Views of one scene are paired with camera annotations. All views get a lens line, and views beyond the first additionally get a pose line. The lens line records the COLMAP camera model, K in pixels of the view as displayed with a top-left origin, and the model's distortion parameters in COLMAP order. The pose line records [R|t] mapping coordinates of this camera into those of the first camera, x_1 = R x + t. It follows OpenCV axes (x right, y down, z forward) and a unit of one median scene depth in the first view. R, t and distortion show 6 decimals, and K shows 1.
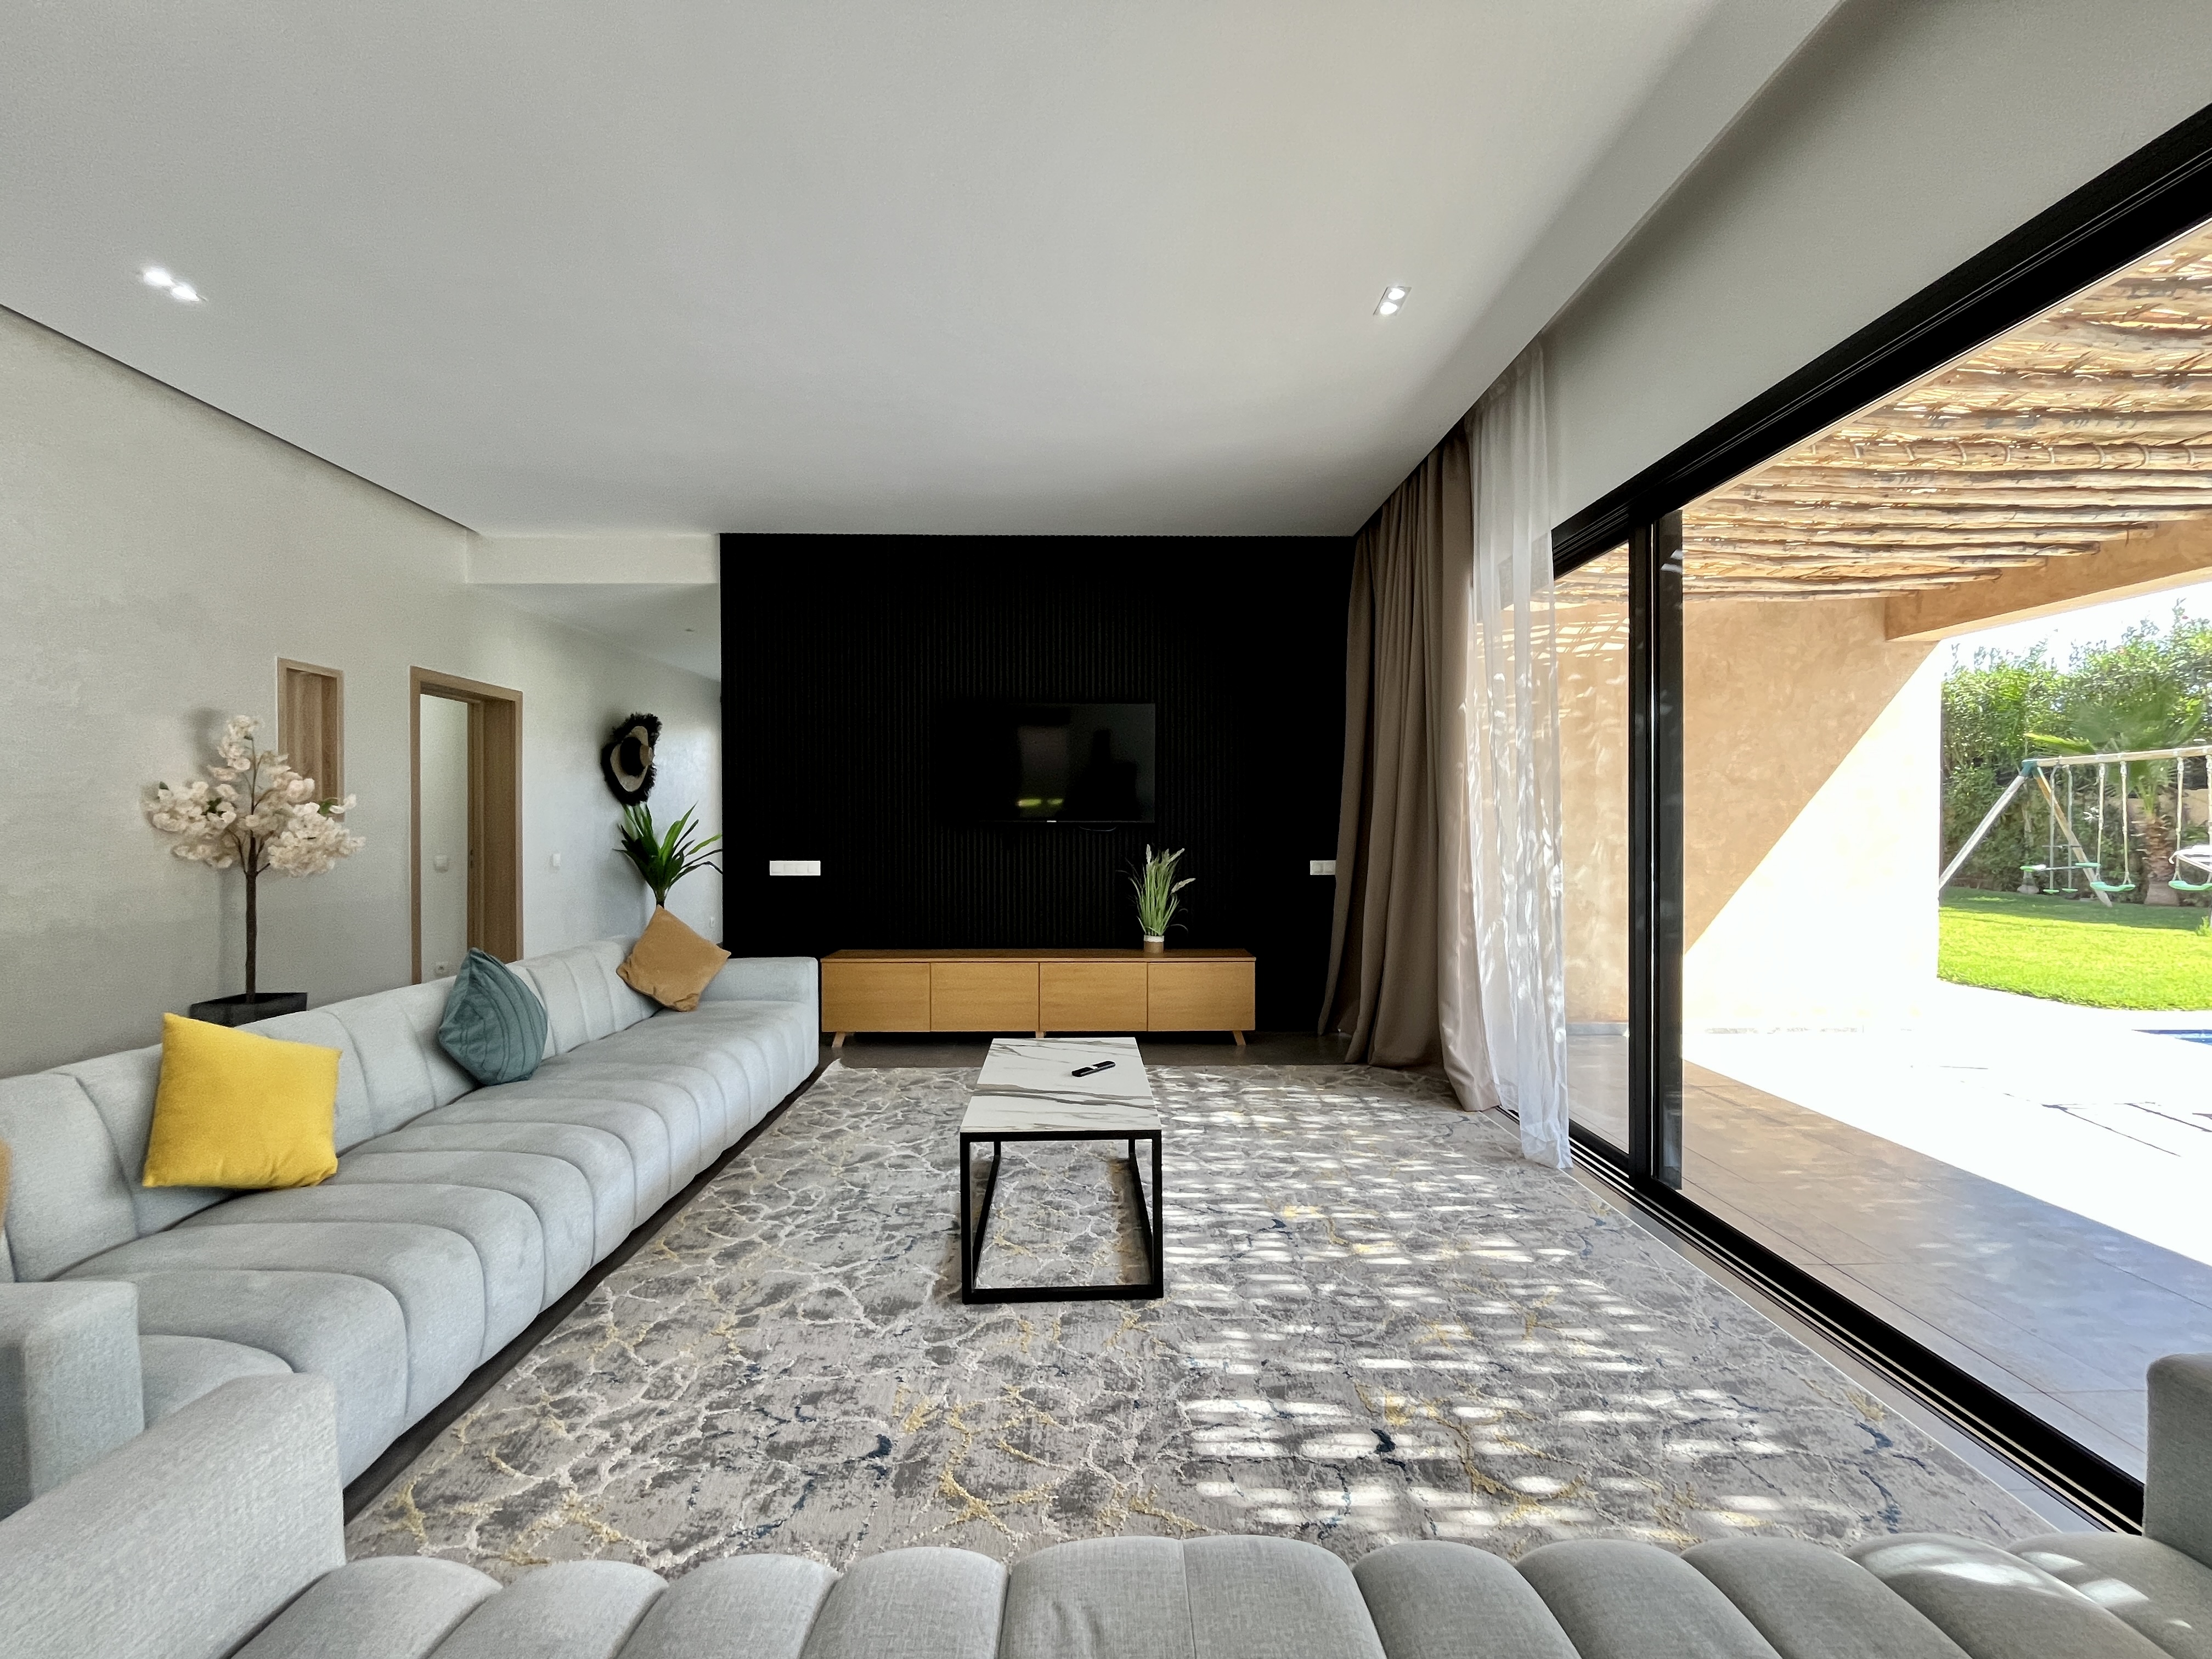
lens RADIAL K [[908.8, 0, 1104.5], [0, 908.8, 830.8], [0, 0, 1]] dist [0.002535, -0.000426]
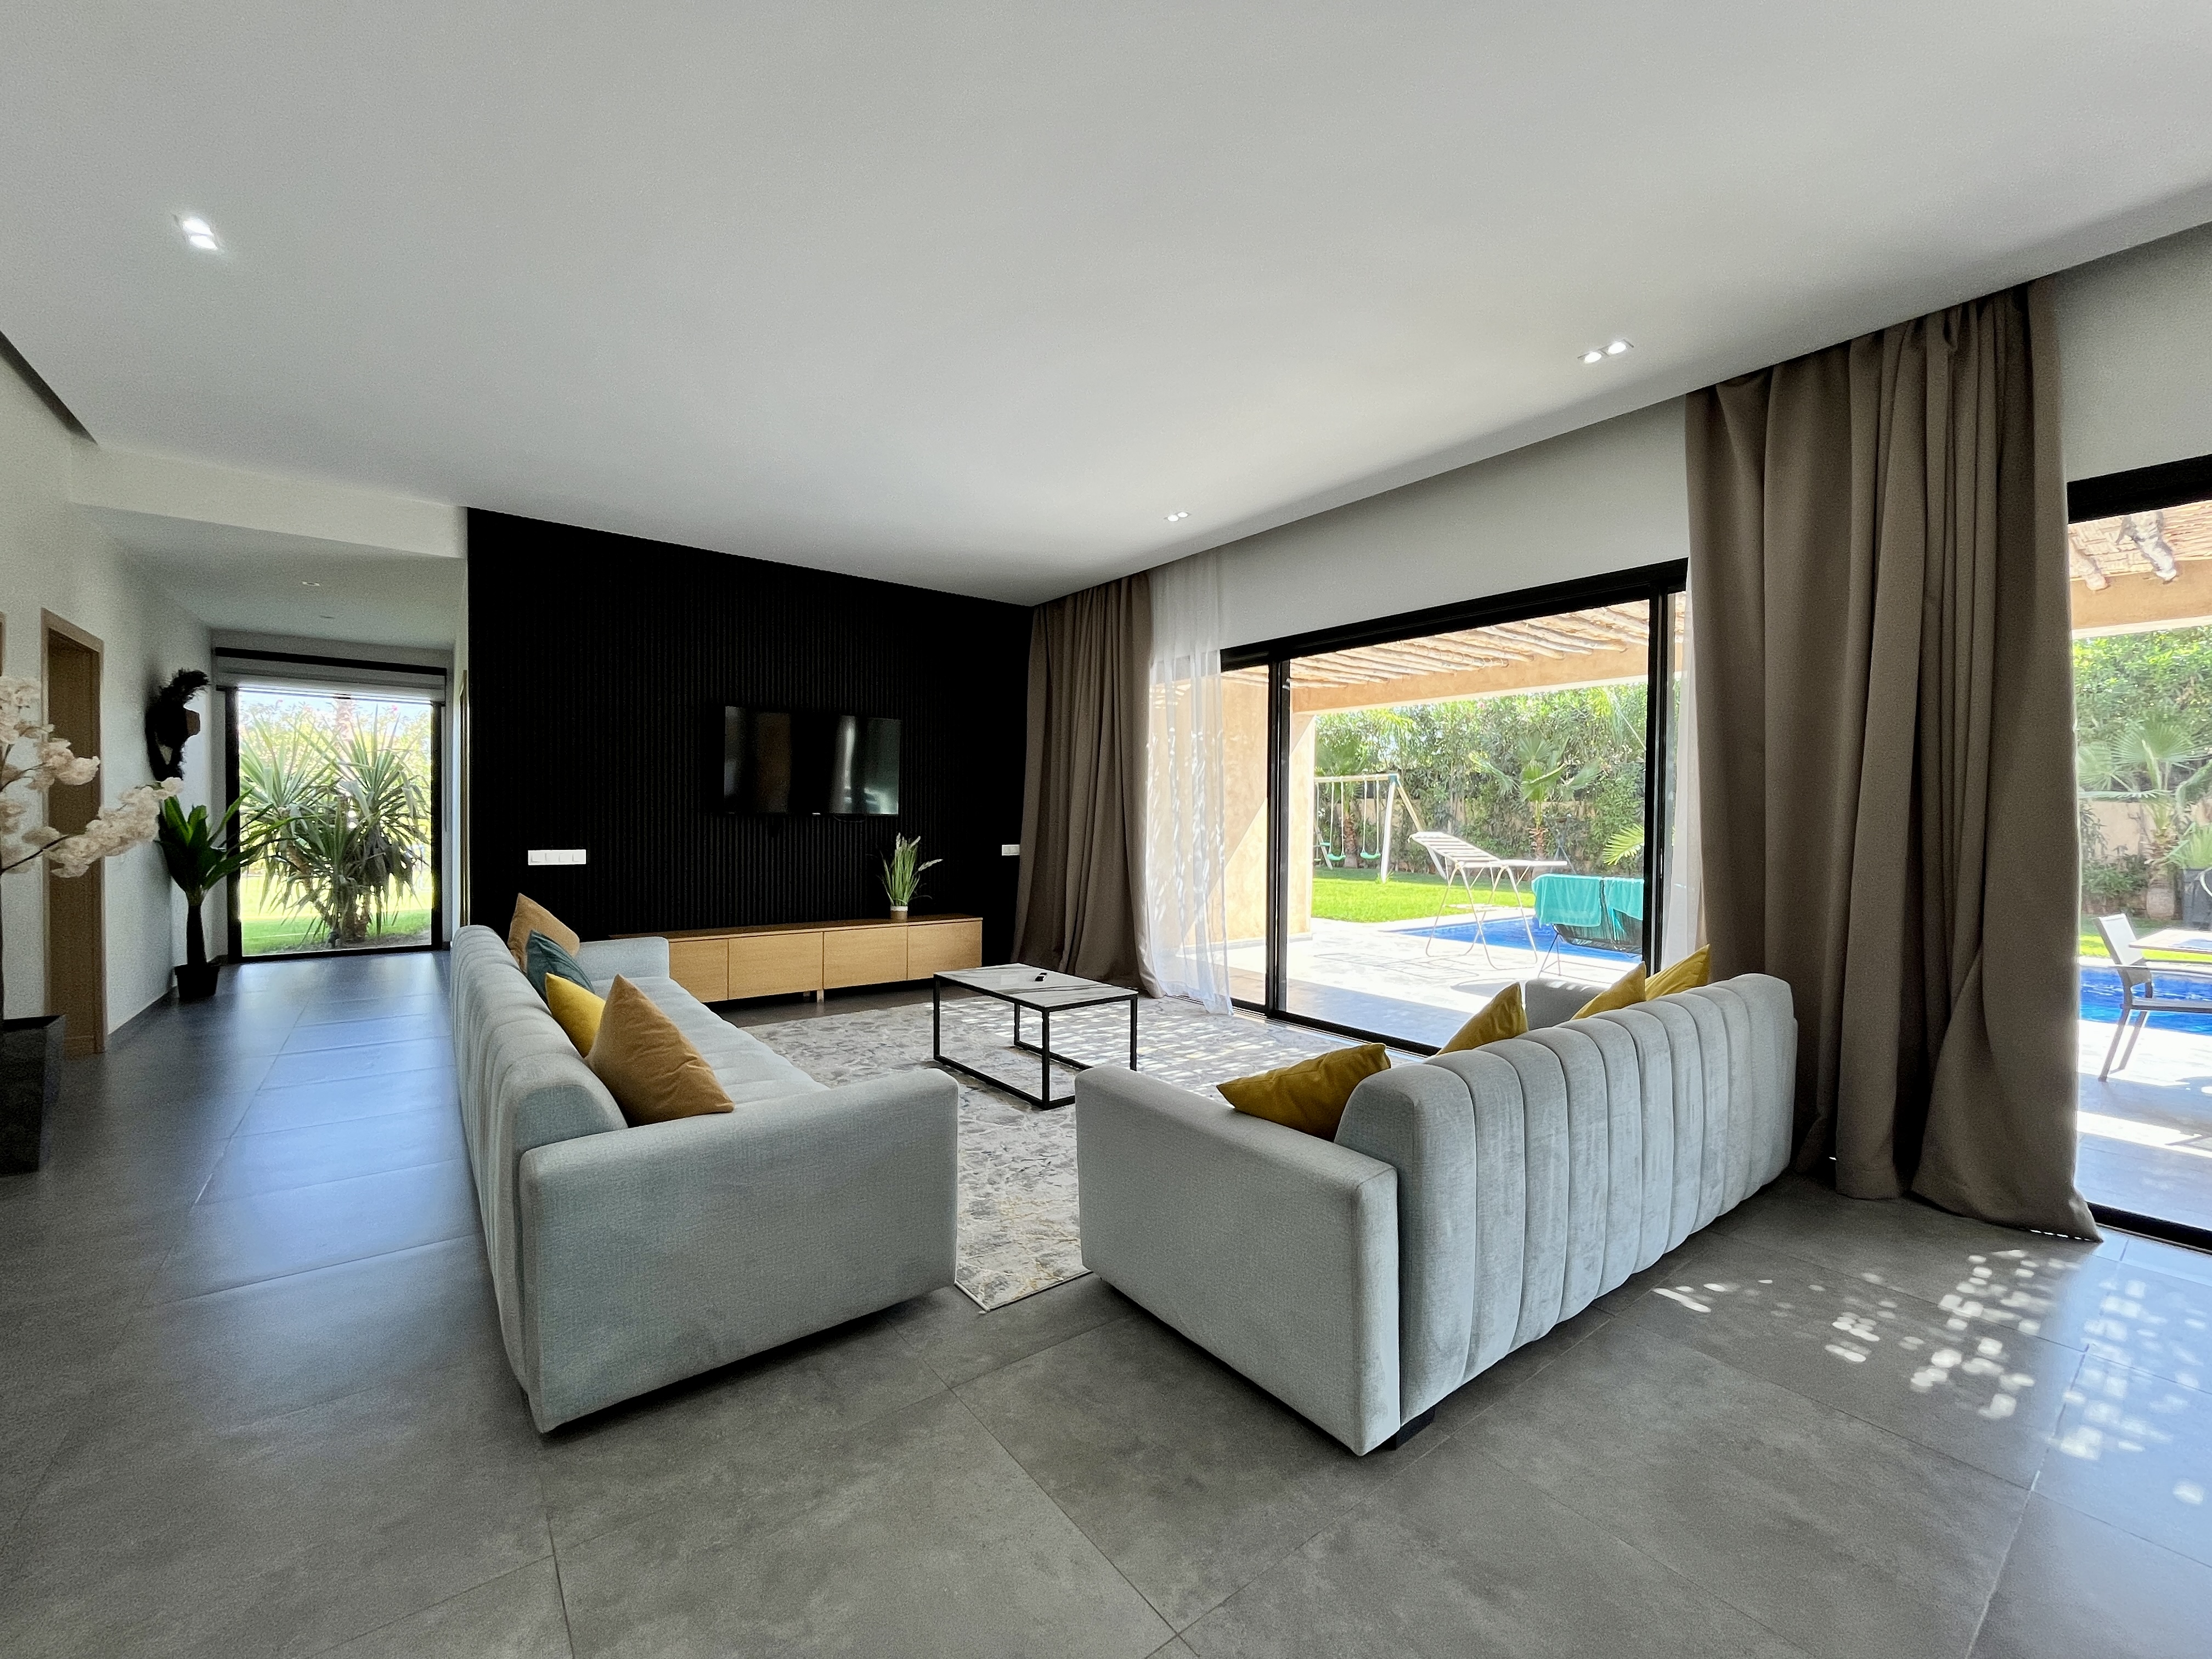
lens RADIAL K [[908.8, 0, 1105.4], [0, 908.8, 828.1], [0, 0, 1]] dist [0.002535, -0.000426]
pose [[0.802901, 0.001303, 0.596111, -0.470743], [-0.007390, 0.999943, 0.007769, -0.003737], [-0.596067, -0.010643, 0.802864, -0.174139]]
